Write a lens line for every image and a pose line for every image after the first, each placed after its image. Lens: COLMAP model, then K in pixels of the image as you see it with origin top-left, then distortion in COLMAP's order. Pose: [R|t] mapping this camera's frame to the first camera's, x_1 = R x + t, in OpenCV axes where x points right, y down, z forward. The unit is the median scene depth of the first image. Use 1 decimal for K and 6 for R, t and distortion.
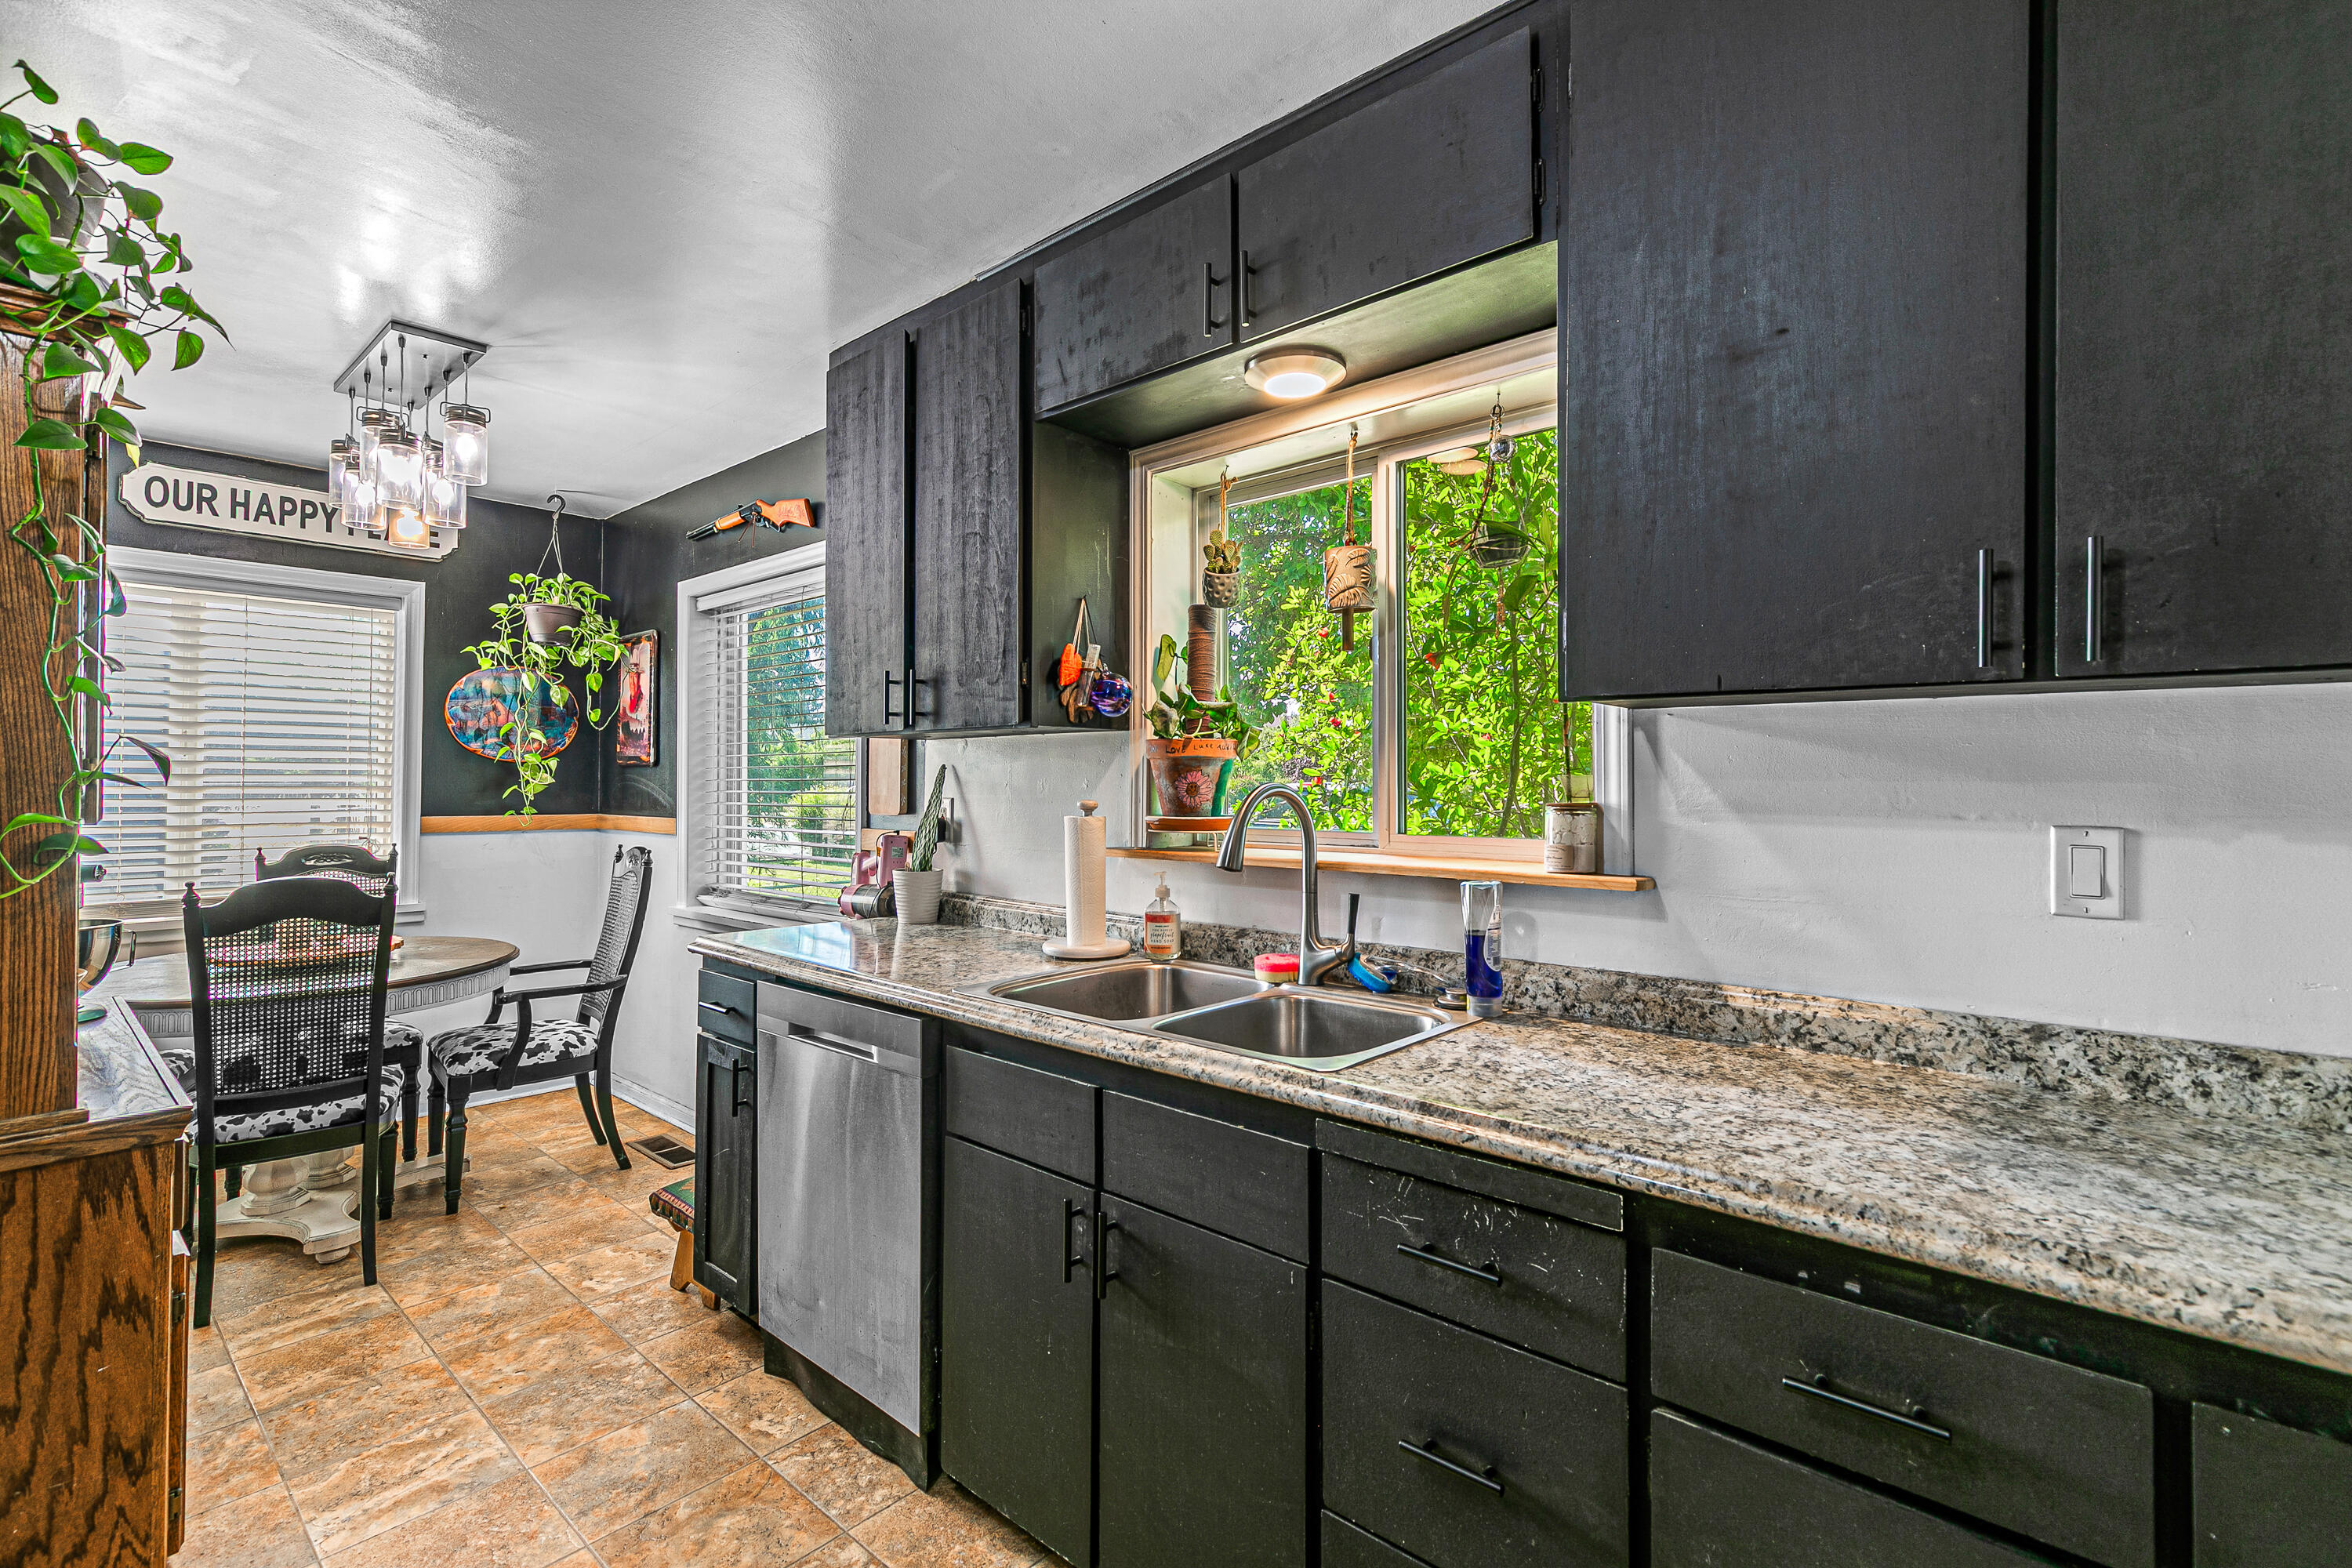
lens RADIAL K [[1077.2, 0, 1176.6], [0, 1077.2, 765.8], [0, 0, 1]] dist [0.012679, -0.001431]
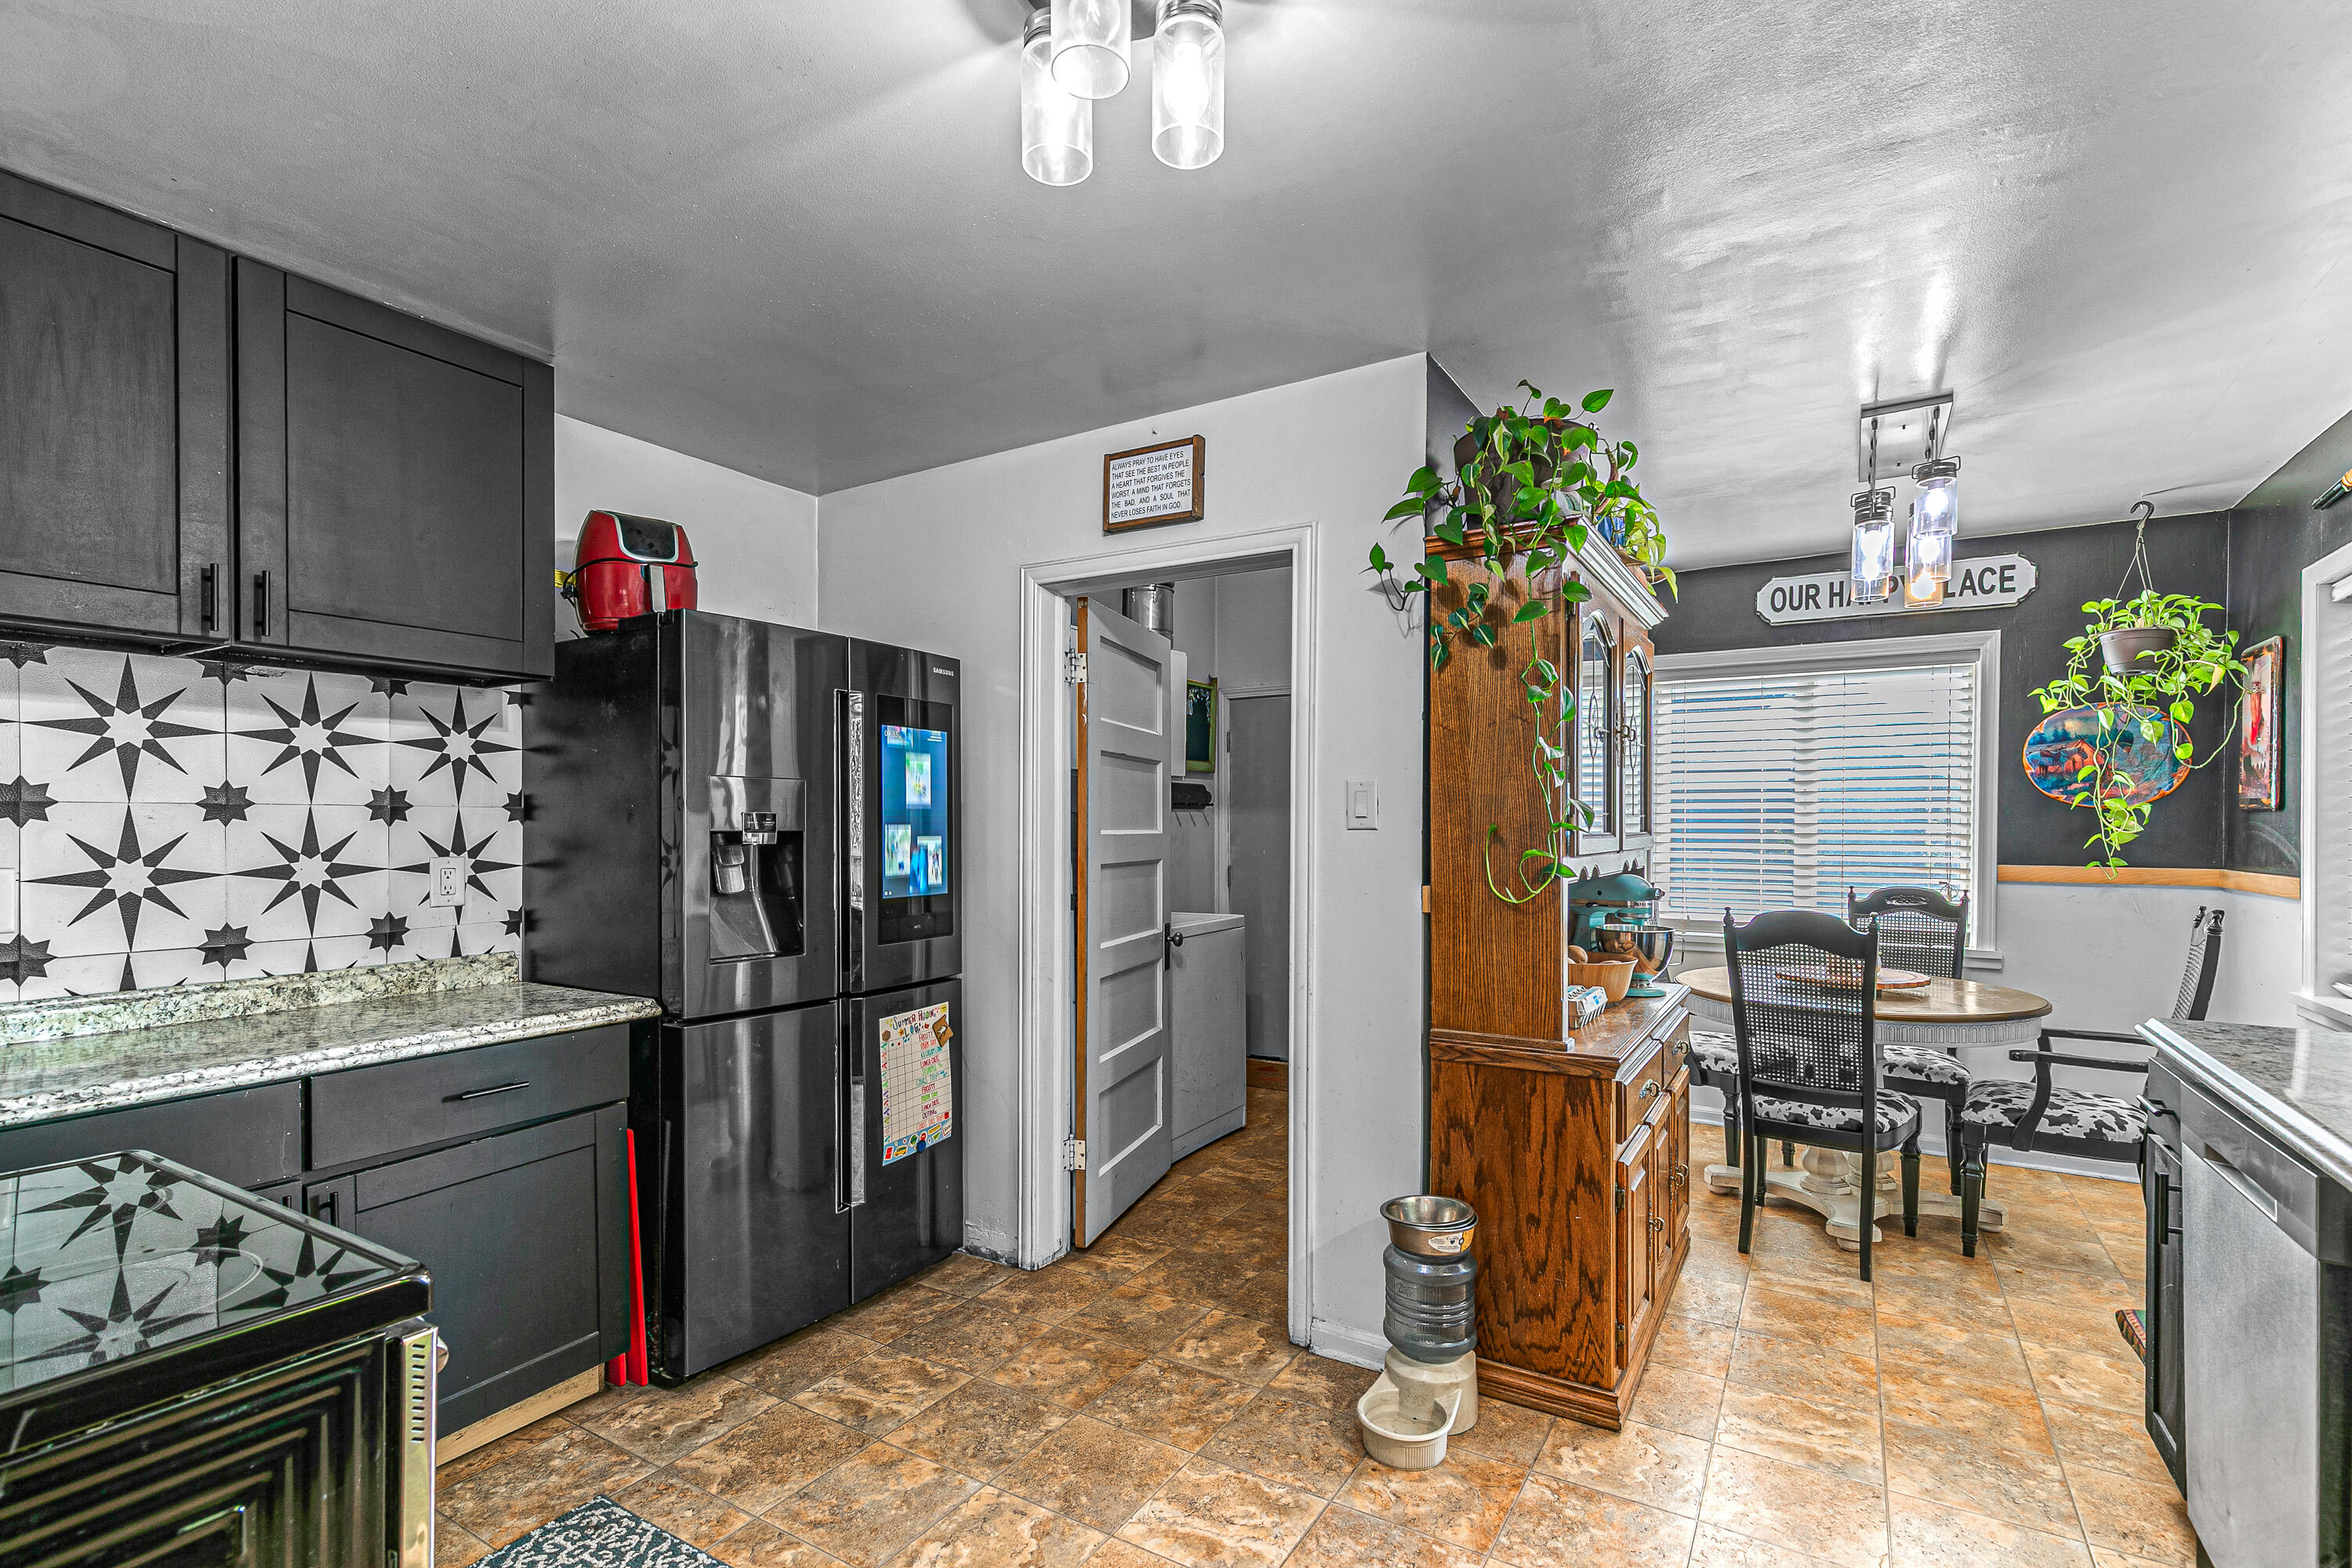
lens RADIAL K [[1077.2, 0, 1176.6], [0, 1077.2, 827.0], [0, 0, 1]] dist [0.012679, -0.001431]
pose [[0.178781, -0.000014, -0.983889, 0.189411], [0.012871, 0.999914, 0.002325, 0.000116], [0.983805, -0.013079, 0.178766, 0.092942]]
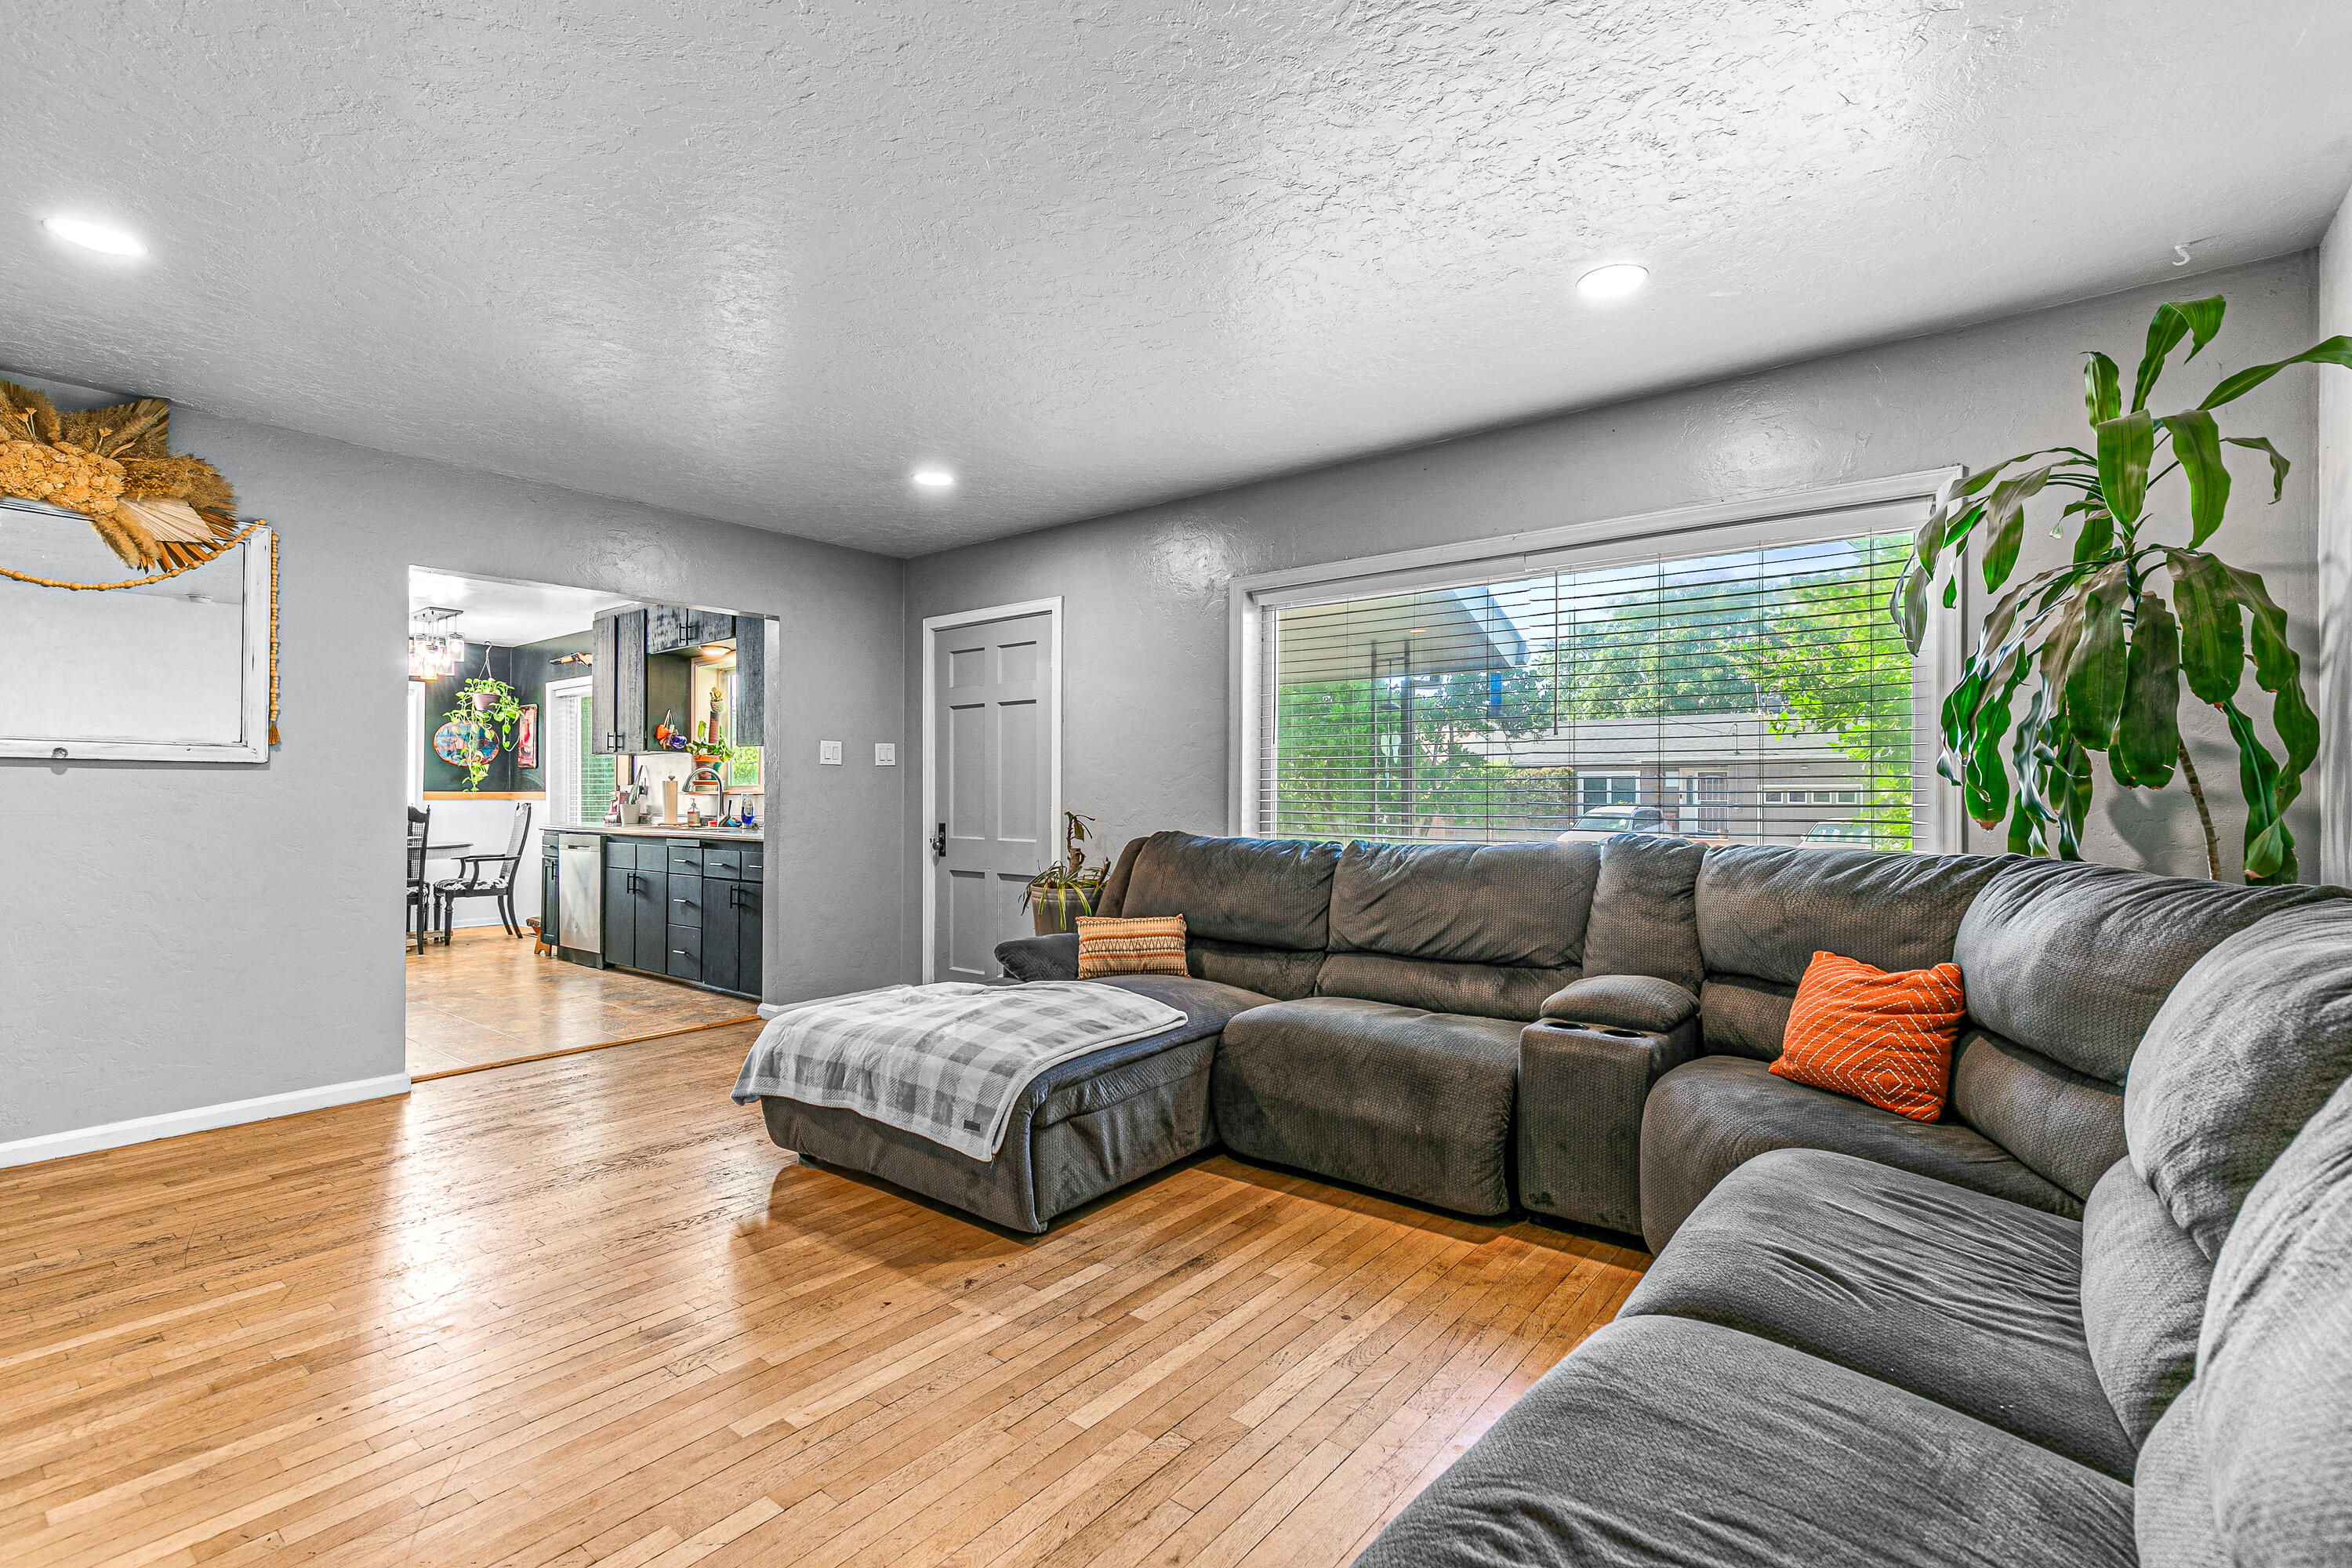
lens RADIAL K [[1077.2, 0, 1163.4], [0, 1077.2, 781.2], [0, 0, 1]] dist [0.012679, -0.001431]
pose [[0.998923, -0.001283, 0.046374, 0.825501], [0.001337, 0.999998, -0.001148, 0.037866], [-0.046373, 0.001209, 0.998923, -1.498764]]
